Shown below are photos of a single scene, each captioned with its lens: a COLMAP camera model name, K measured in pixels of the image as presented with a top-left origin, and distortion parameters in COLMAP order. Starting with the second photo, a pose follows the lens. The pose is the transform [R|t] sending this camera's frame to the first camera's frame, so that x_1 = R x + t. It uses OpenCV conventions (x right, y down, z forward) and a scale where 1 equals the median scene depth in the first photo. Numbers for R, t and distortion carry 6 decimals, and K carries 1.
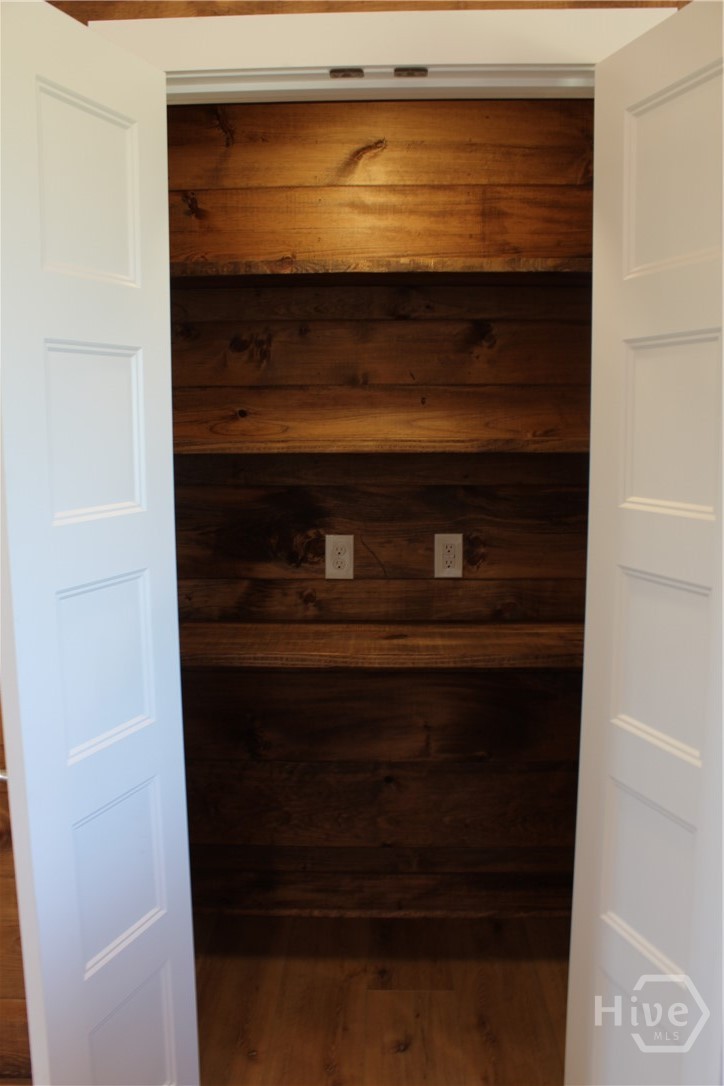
lens RADIAL K [[909.6, 0, 355.4], [0, 909.6, 540.5], [0, 0, 1]] dist [-0.171172, 0.153398]
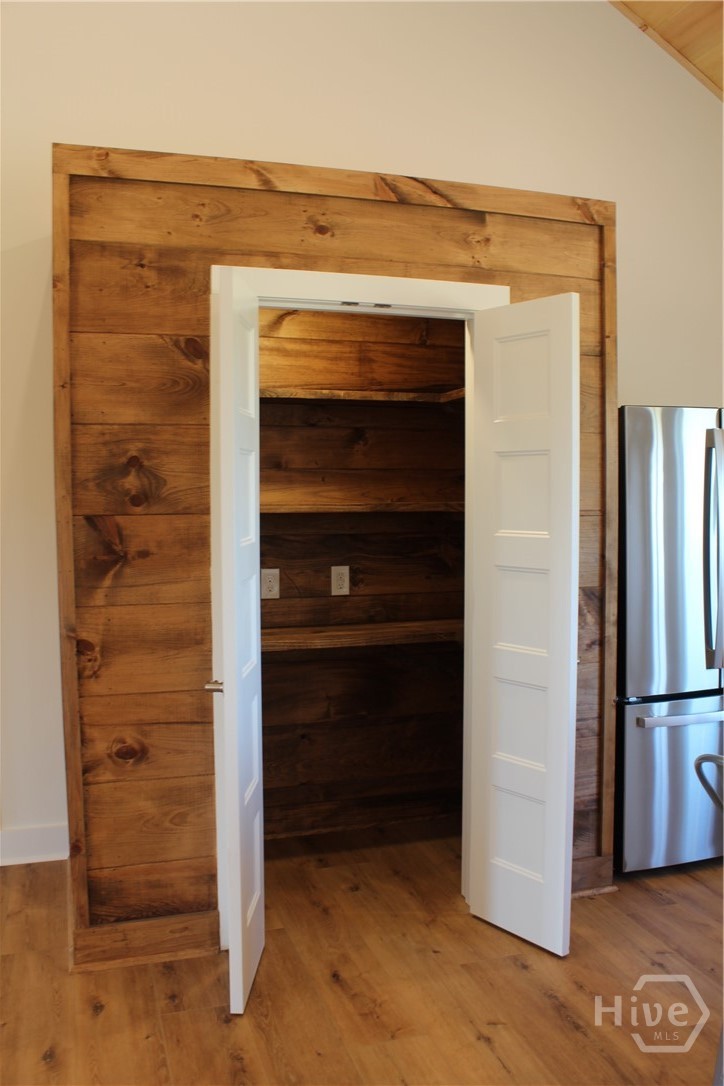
lens RADIAL K [[909.6, 0, 366.7], [0, 909.6, 543.6], [0, 0, 1]] dist [-0.171172, 0.153398]
pose [[0.939099, -0.016654, 0.343243, -0.389275], [0.042379, 0.996813, -0.067583, 0.061664], [-0.341024, 0.078014, 0.936812, -0.459921]]
